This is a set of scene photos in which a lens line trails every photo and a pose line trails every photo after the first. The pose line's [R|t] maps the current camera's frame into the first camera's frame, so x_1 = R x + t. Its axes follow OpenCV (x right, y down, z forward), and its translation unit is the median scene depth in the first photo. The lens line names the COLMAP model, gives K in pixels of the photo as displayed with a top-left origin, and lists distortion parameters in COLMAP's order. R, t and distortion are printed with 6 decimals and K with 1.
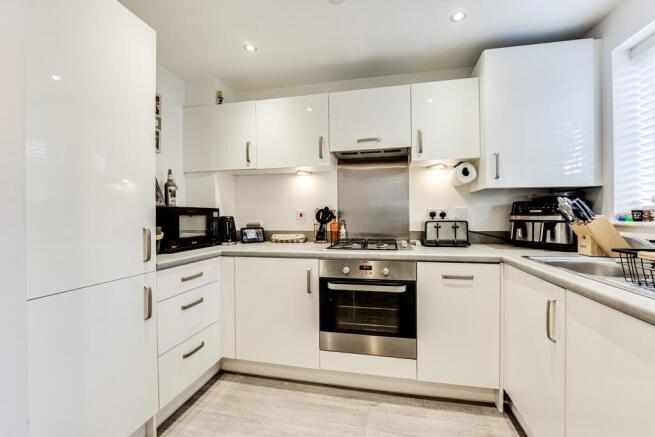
lens RADIAL K [[267.2, 0, 338.0], [0, 267.2, 216.7], [0, 0, 1]] dist [-0.015180, 0.000032]
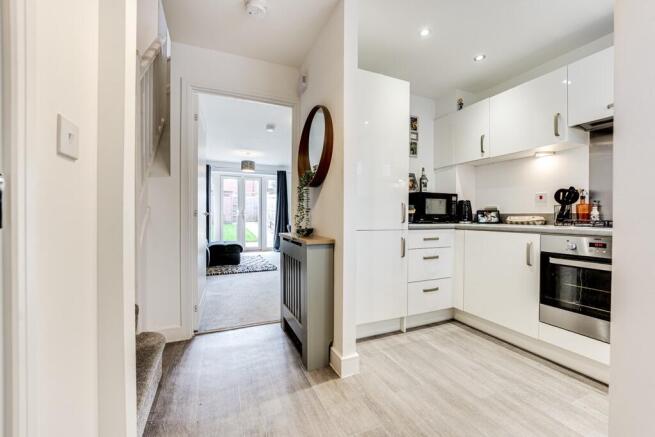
lens RADIAL K [[276.3, 0, 328.1], [0, 276.3, 215.4], [0, 0, 1]] dist [-0.014358, 0.000250]
pose [[0.572598, 0.007866, -0.819799, 0.271797], [-0.012628, 0.999920, 0.000774, 0.078436], [0.819739, 0.009909, 0.572651, -0.241557]]
